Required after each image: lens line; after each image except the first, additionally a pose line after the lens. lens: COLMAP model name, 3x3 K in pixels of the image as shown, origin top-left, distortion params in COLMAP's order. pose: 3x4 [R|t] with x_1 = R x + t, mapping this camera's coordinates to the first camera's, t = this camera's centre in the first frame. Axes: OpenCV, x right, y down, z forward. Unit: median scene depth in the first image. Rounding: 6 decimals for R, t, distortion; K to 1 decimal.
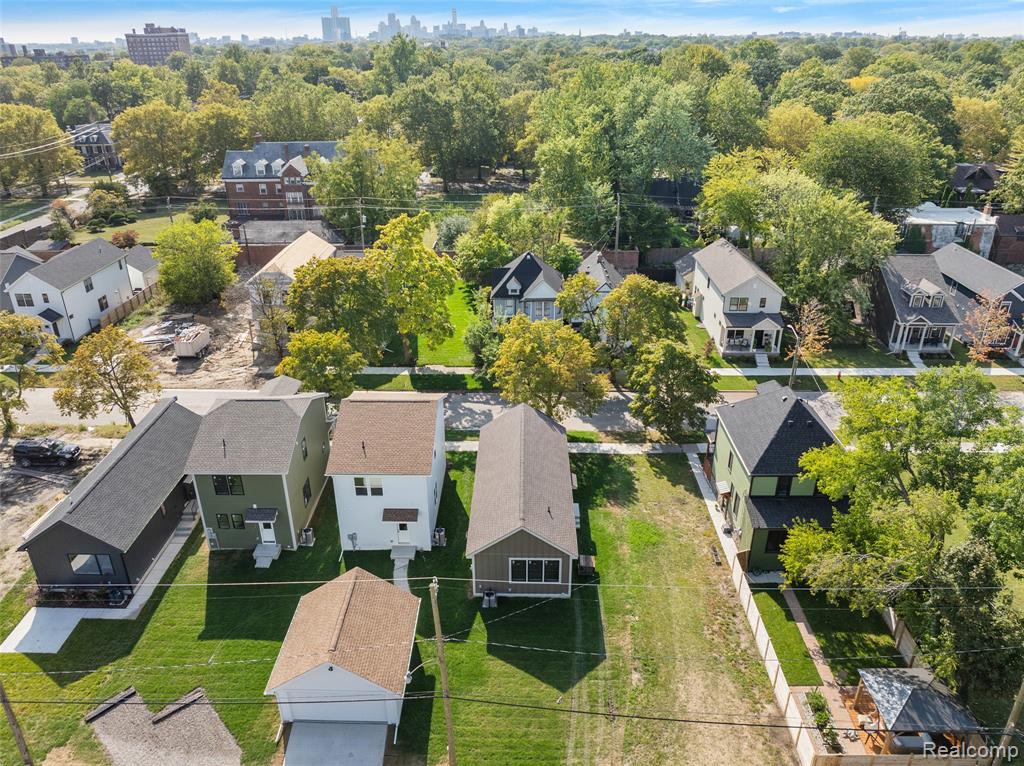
lens RADIAL K [[728.6, 0, 512.0], [0, 728.6, 383.0], [0, 0, 1]] dist [-0.061135, 0.030926]
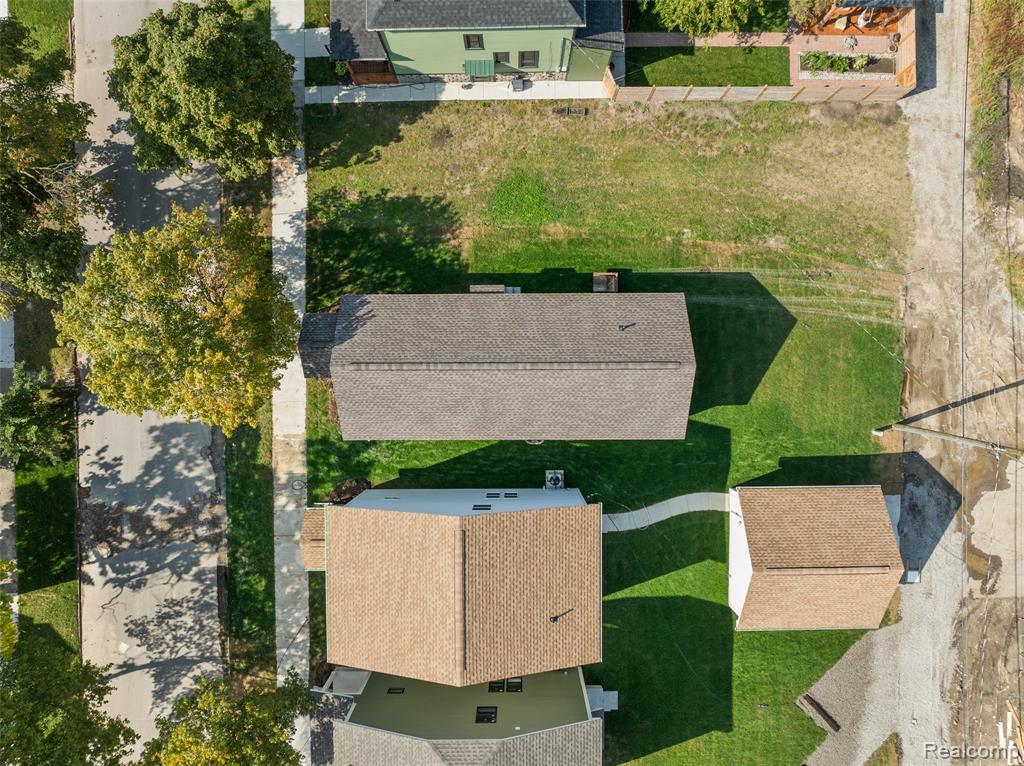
lens RADIAL K [[728.6, 0, 512.0], [0, 728.6, 383.0], [0, 0, 1]] dist [-0.061135, 0.030926]
pose [[-0.022310, -0.999709, -0.009203, 0.003628], [0.443660, -0.018150, 0.896012, -0.294859], [-0.895918, 0.015907, 0.443935, 0.451195]]
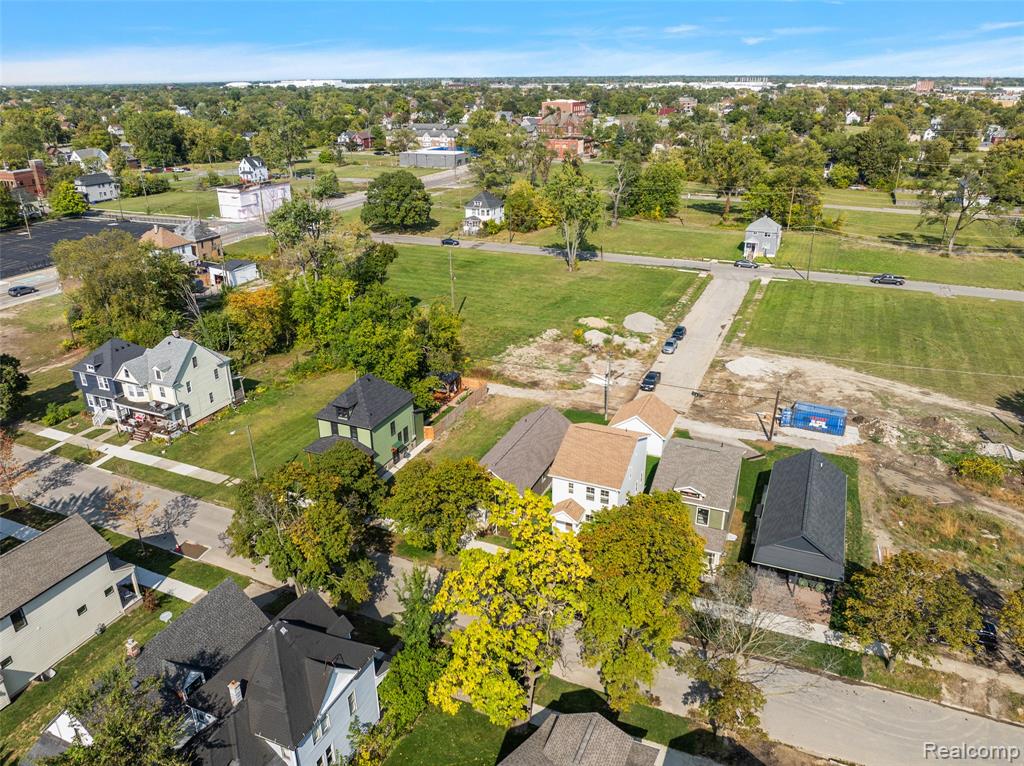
lens RADIAL K [[728.6, 0, 512.0], [0, 728.6, 383.0], [0, 0, 1]] dist [-0.061135, 0.030926]
pose [[-0.921189, -0.143600, 0.361649, -0.291902], [0.174525, 0.678209, 0.713845, -0.635308], [-0.347781, 0.720702, -0.599697, 1.123990]]
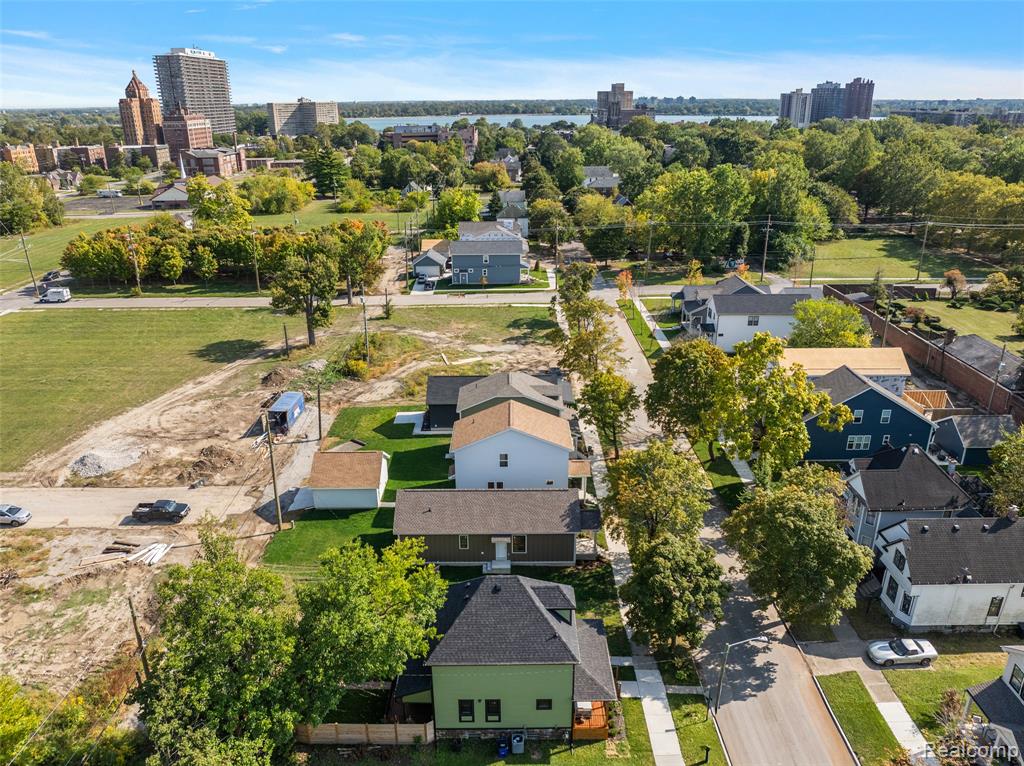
lens RADIAL K [[728.6, 0, 512.0], [0, 728.6, 383.0], [0, 0, 1]] dist [-0.061135, 0.030926]
pose [[0.018423, 0.369000, -0.929247, 0.718098], [-0.423708, 0.844704, 0.327028, -0.313655], [0.905612, 0.387704, 0.171910, 0.468116]]
